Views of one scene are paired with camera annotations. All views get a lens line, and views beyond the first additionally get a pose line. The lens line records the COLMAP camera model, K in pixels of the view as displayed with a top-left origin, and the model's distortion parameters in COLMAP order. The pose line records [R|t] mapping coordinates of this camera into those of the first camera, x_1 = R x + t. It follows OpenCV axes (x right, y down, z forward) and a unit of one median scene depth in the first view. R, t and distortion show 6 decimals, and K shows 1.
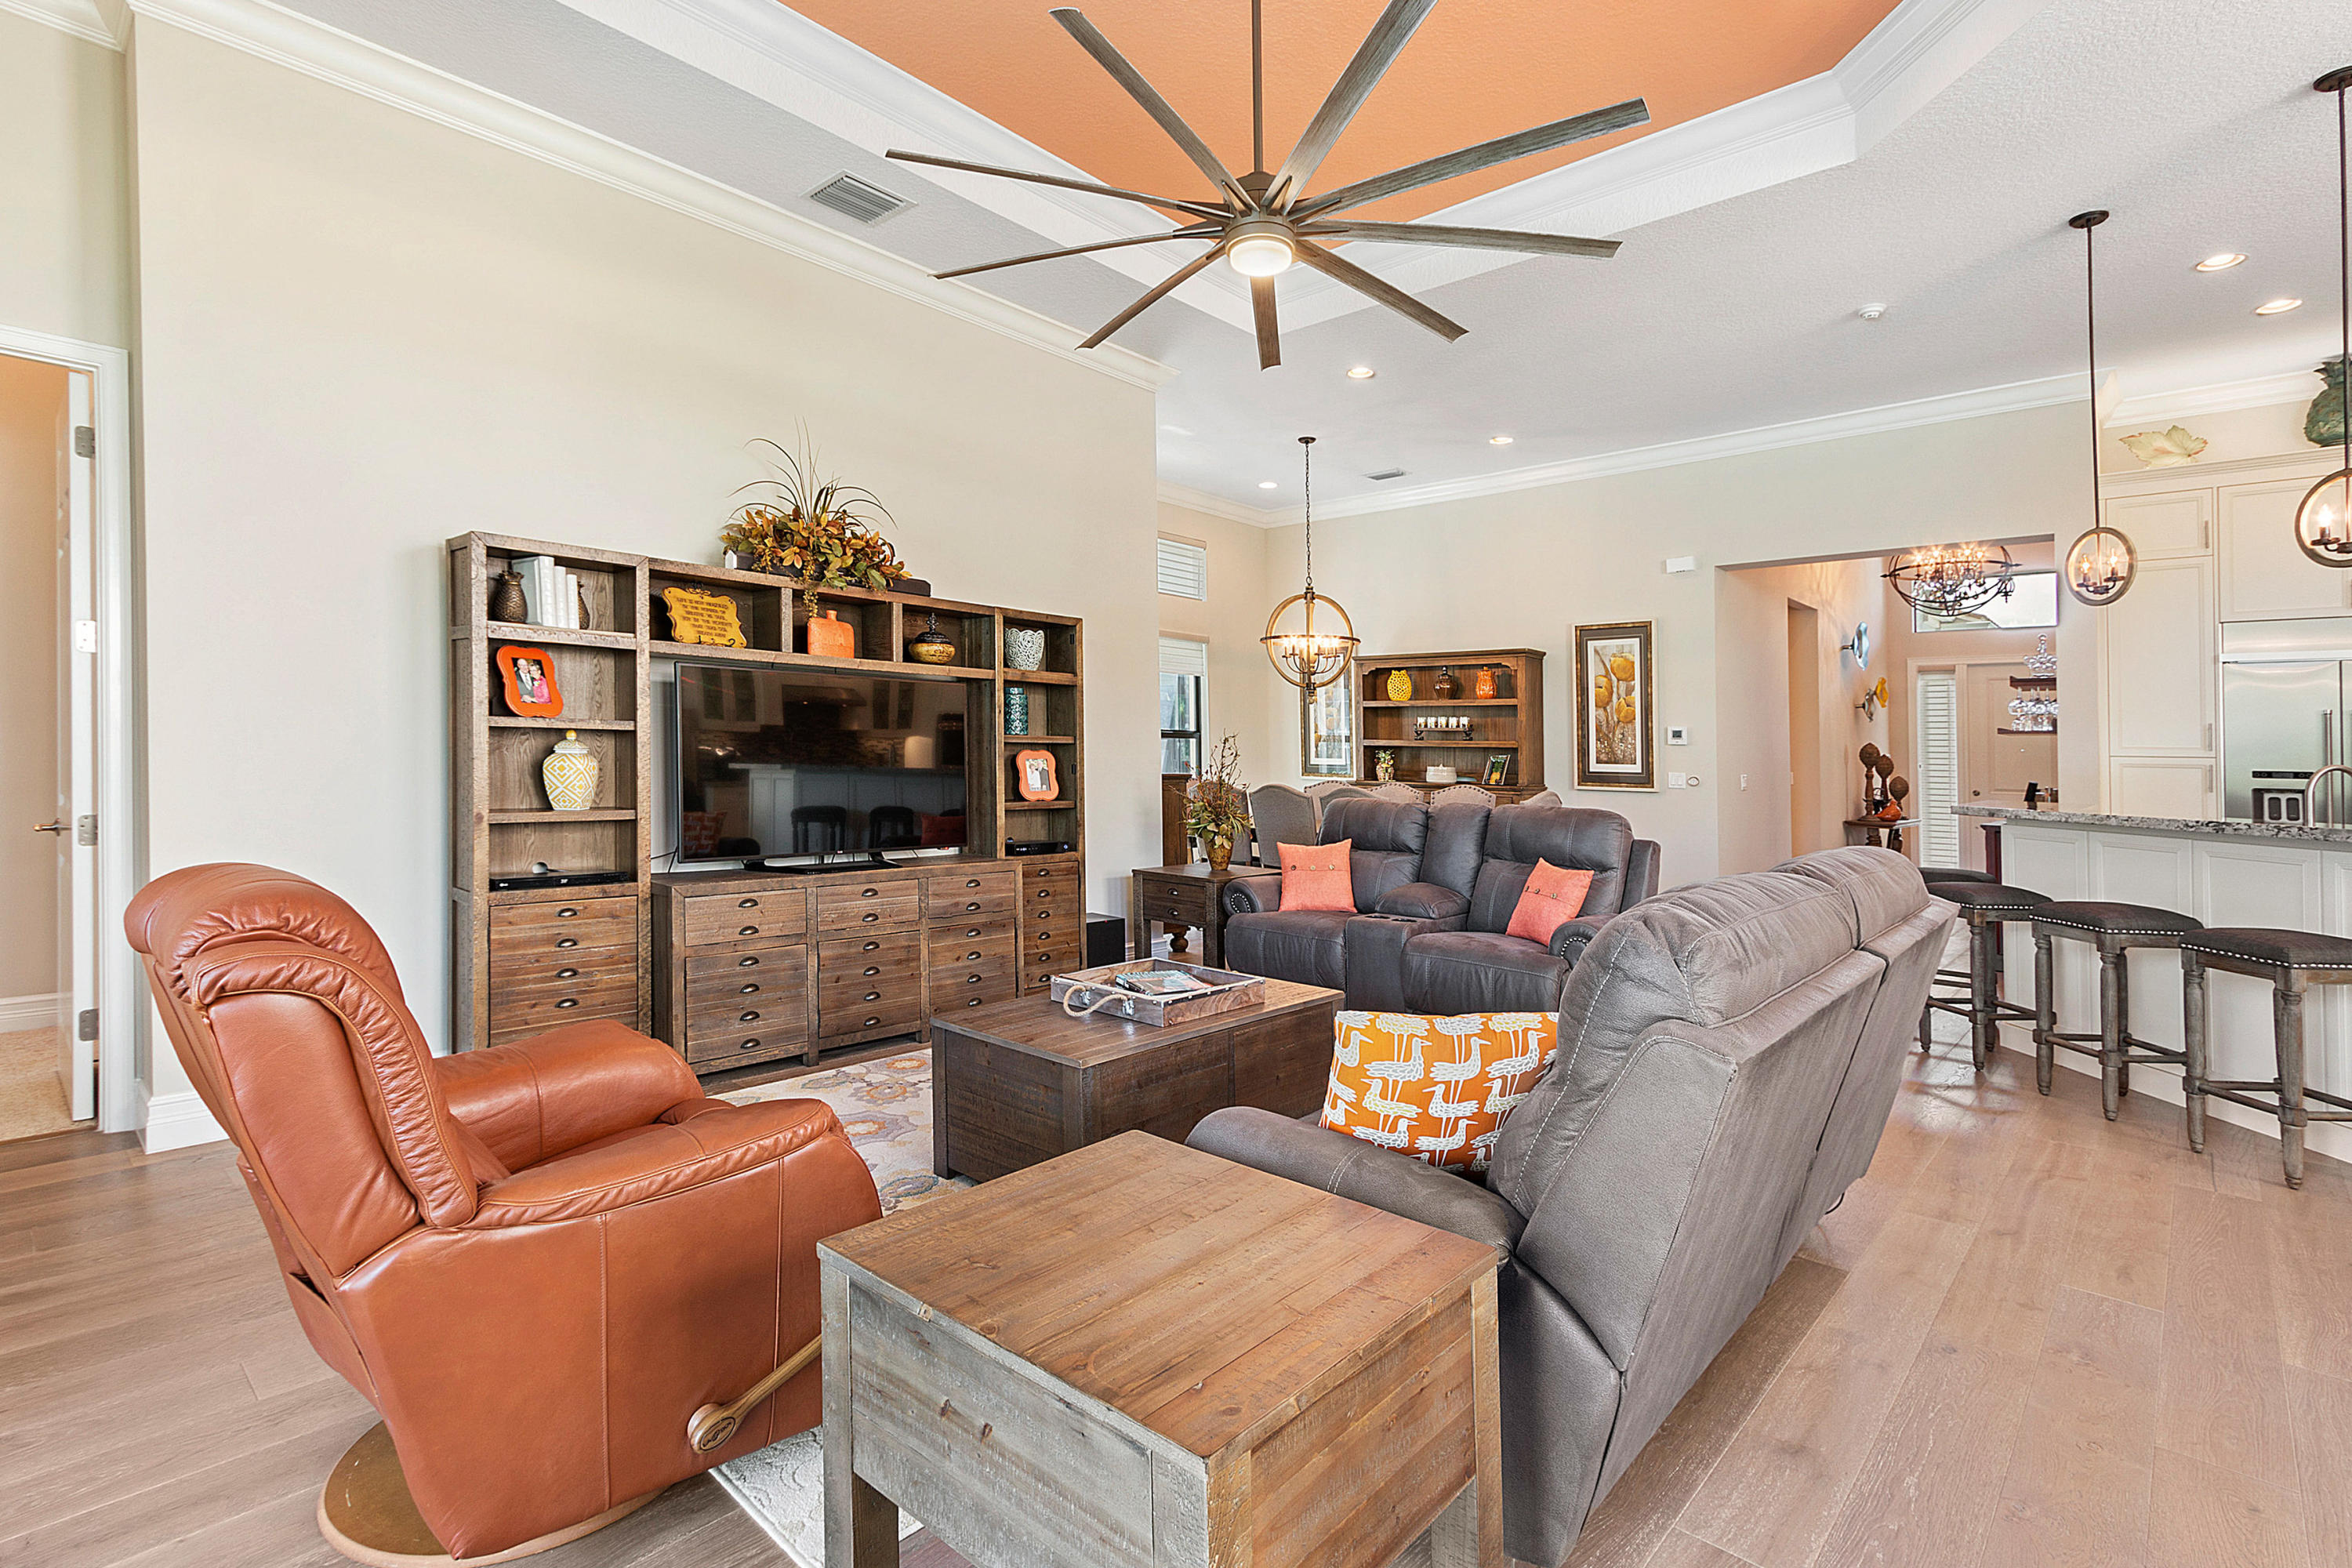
lens RADIAL K [[1107.9, 0, 1176.0], [0, 1107.9, 784.0], [0, 0, 1]] dist [-0.000966, -0.000093]
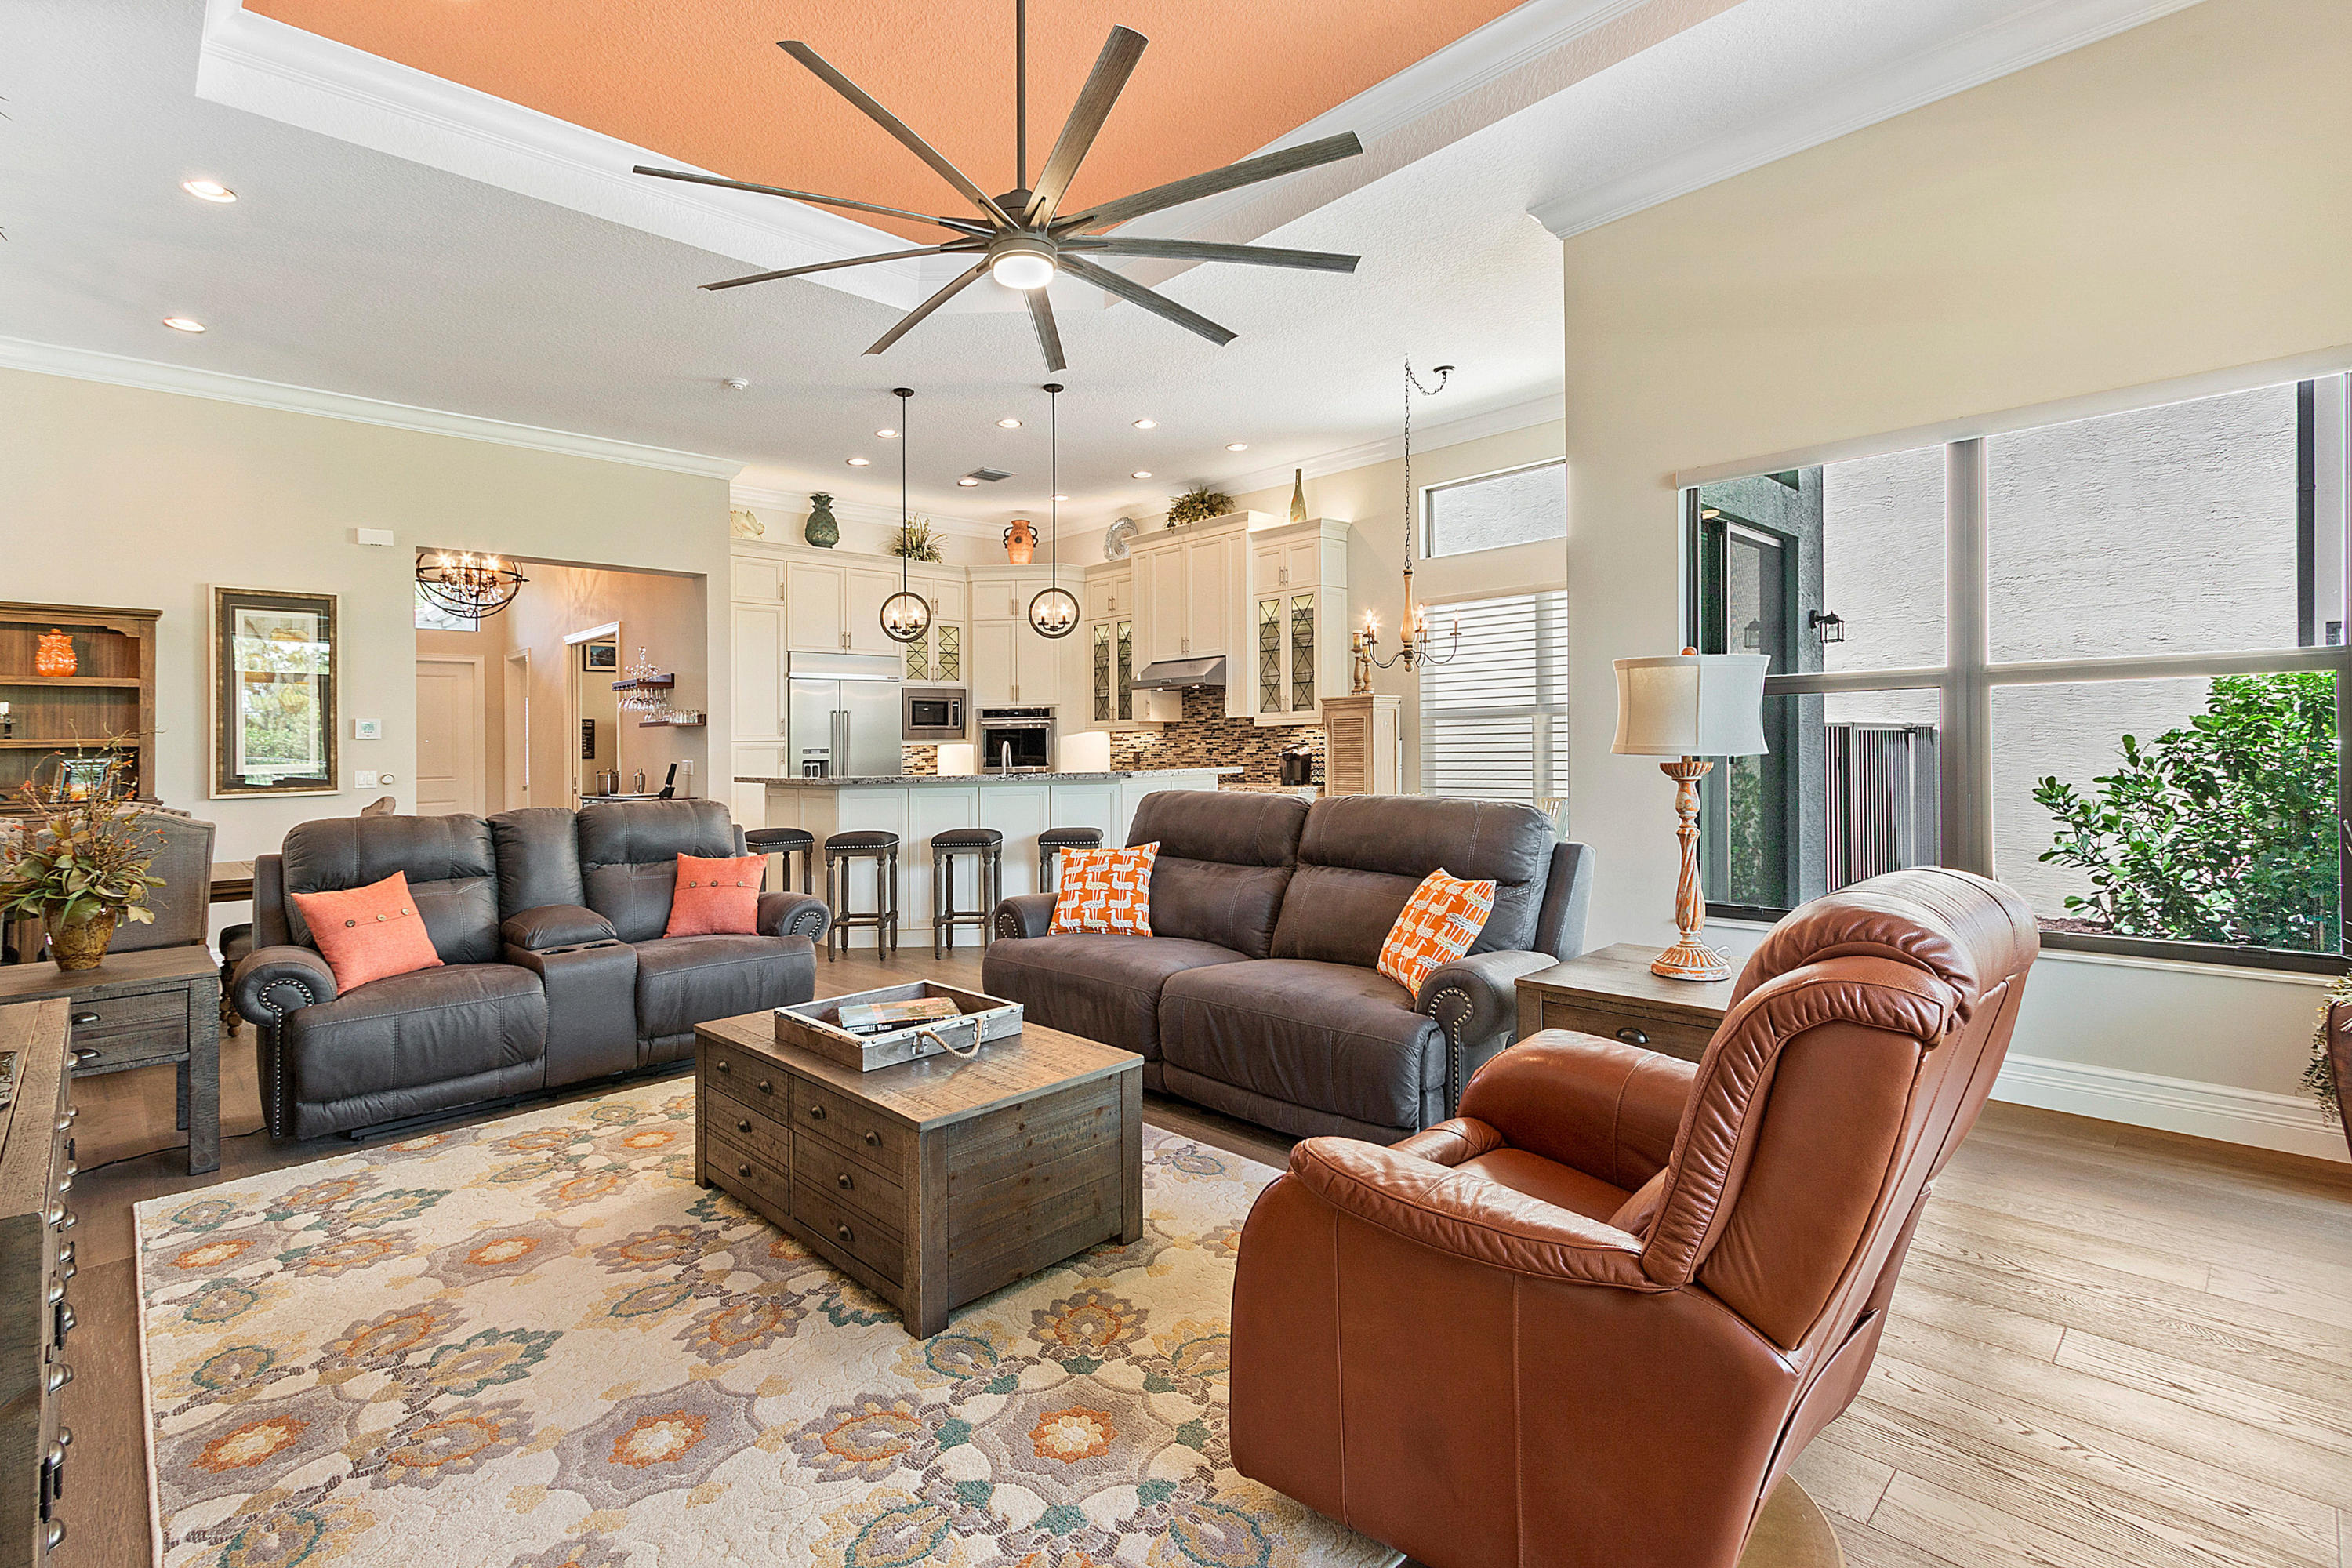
lens RADIAL K [[1066.0, 0, 1174.9], [0, 1066.0, 735.7], [0, 0, 1]] dist [-0.000702, -0.000091]
pose [[0.048171, -0.012150, 0.998765, -0.354291], [0.048271, 0.998786, 0.009822, -0.015308], [-0.997672, 0.047738, 0.048699, 0.310259]]
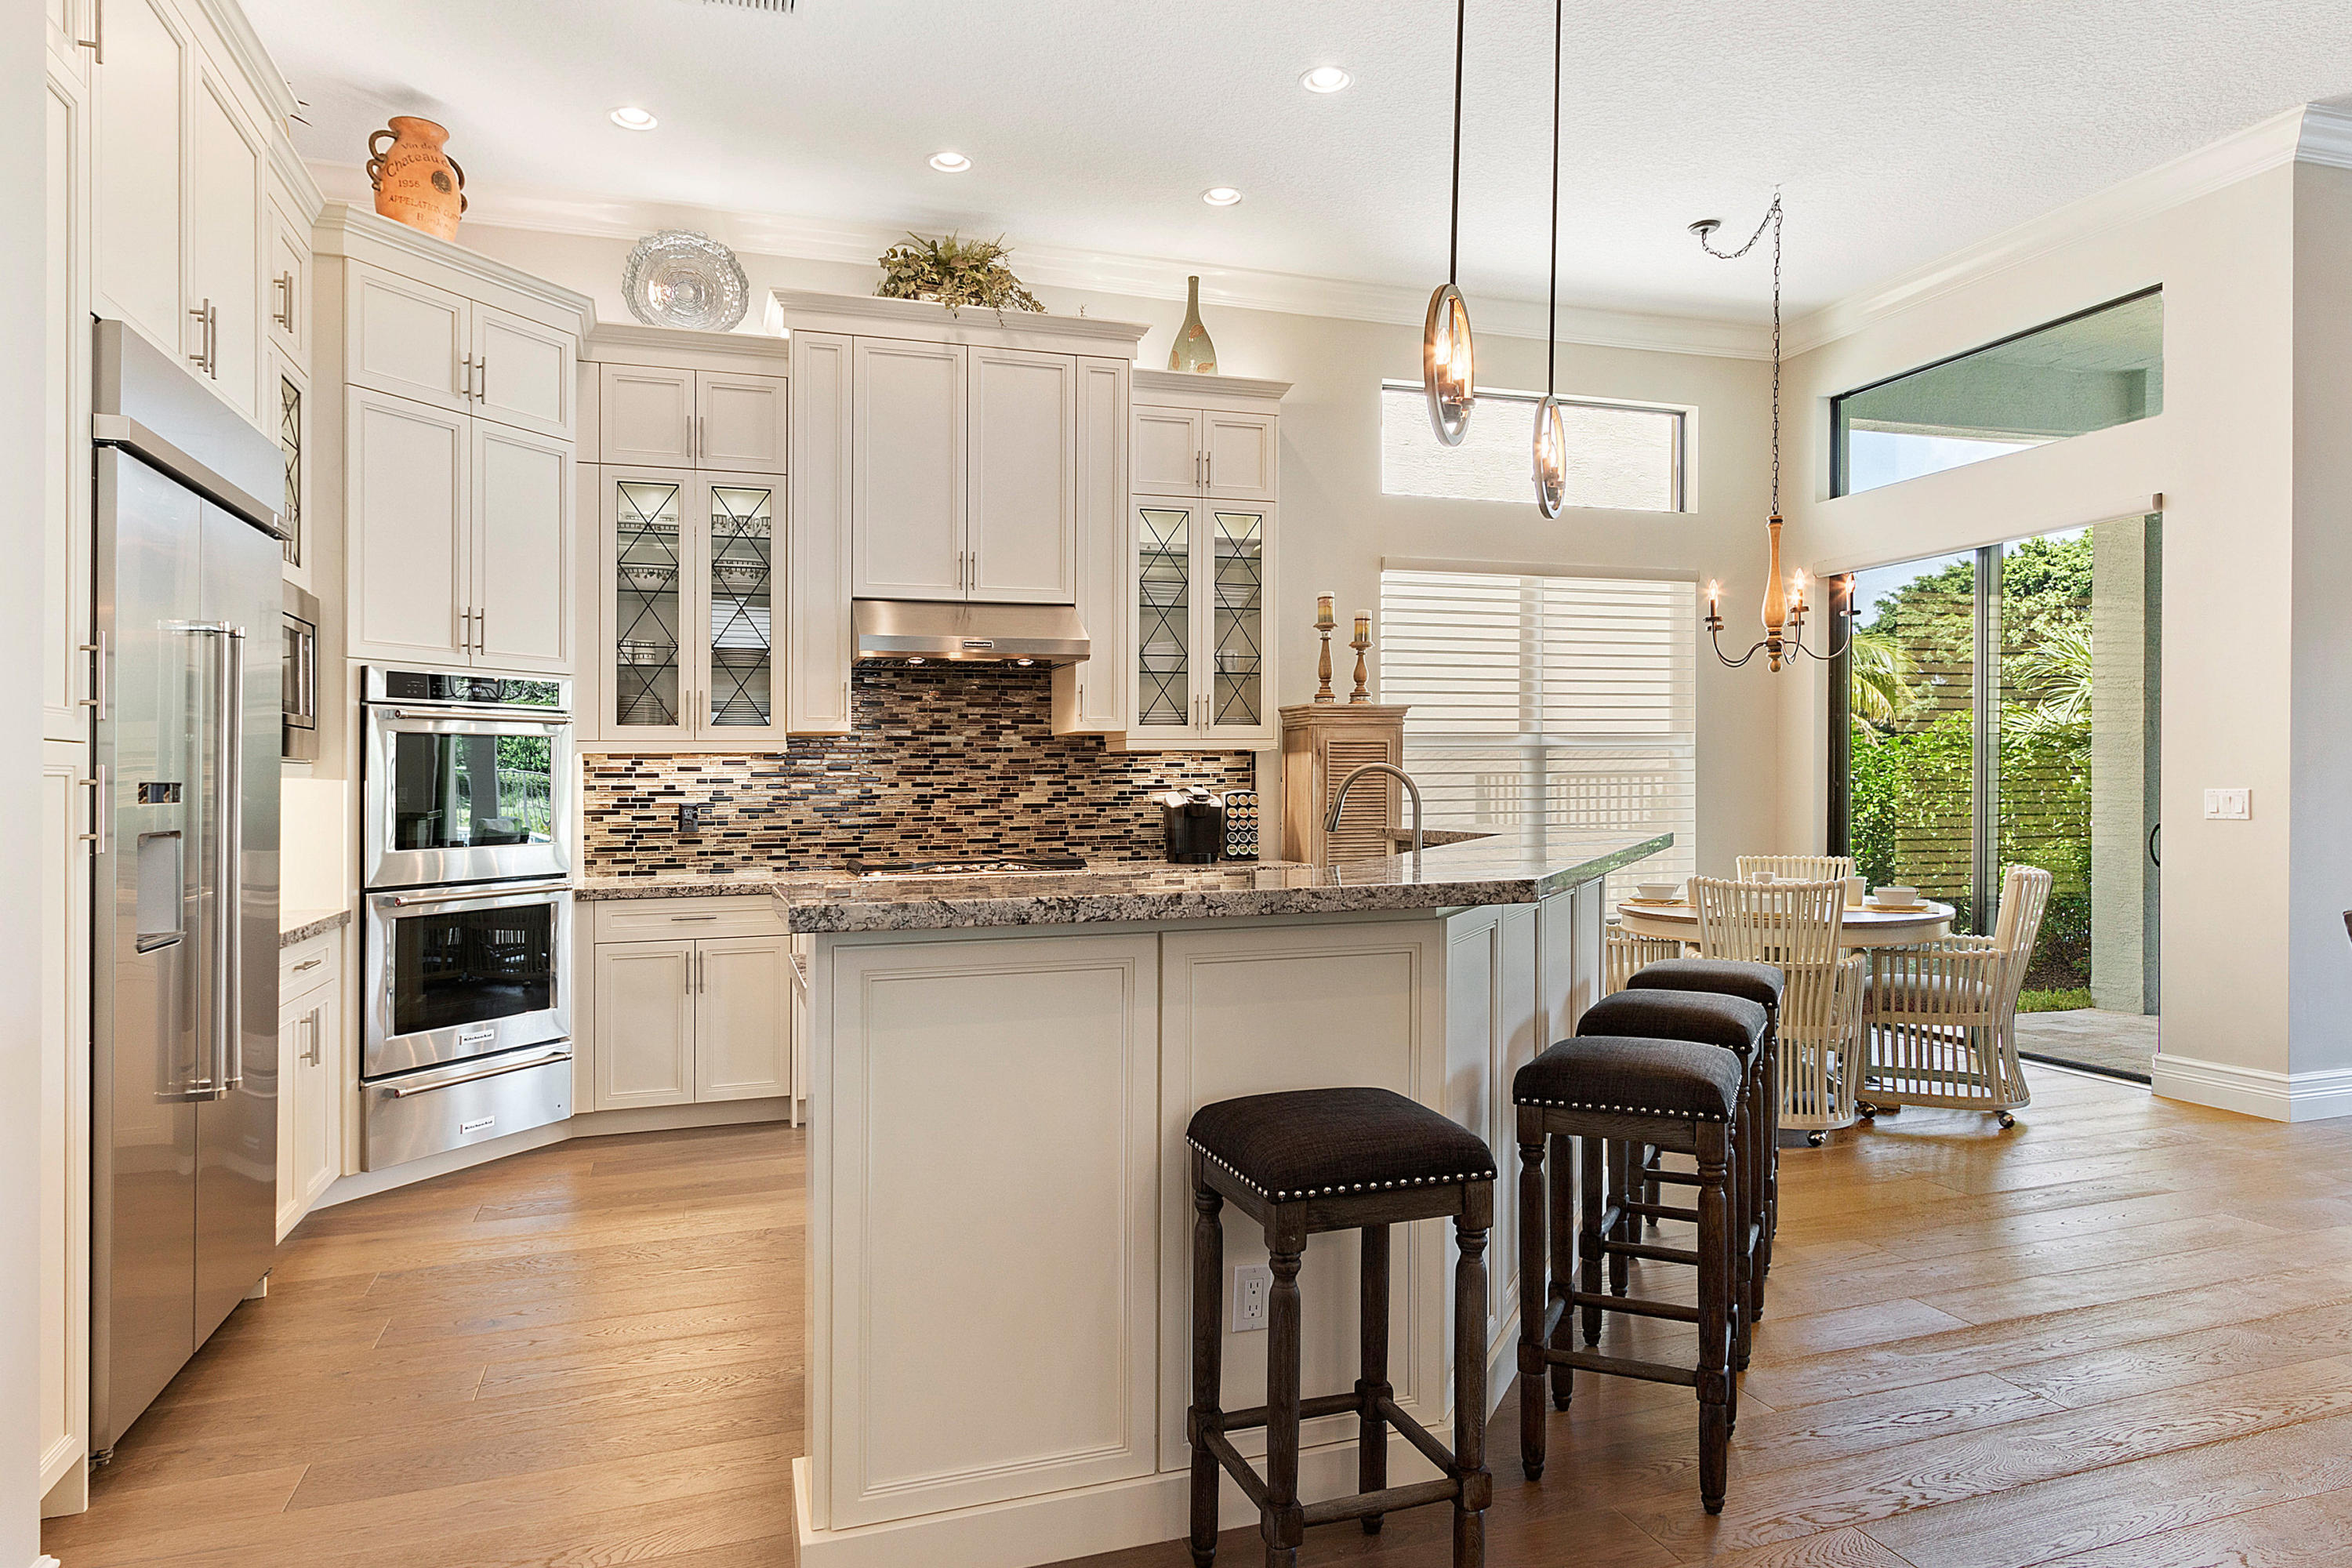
lens RADIAL K [[1407.2, 0, 1165.2], [0, 1407.2, 813.5], [0, 0, 1]] dist [0.008191, -0.001307]
pose [[-0.872655, -0.021461, 0.487866, 0.356995], [0.006268, 0.998459, 0.055135, -0.017931], [-0.488298, 0.051171, -0.871176, 0.906999]]
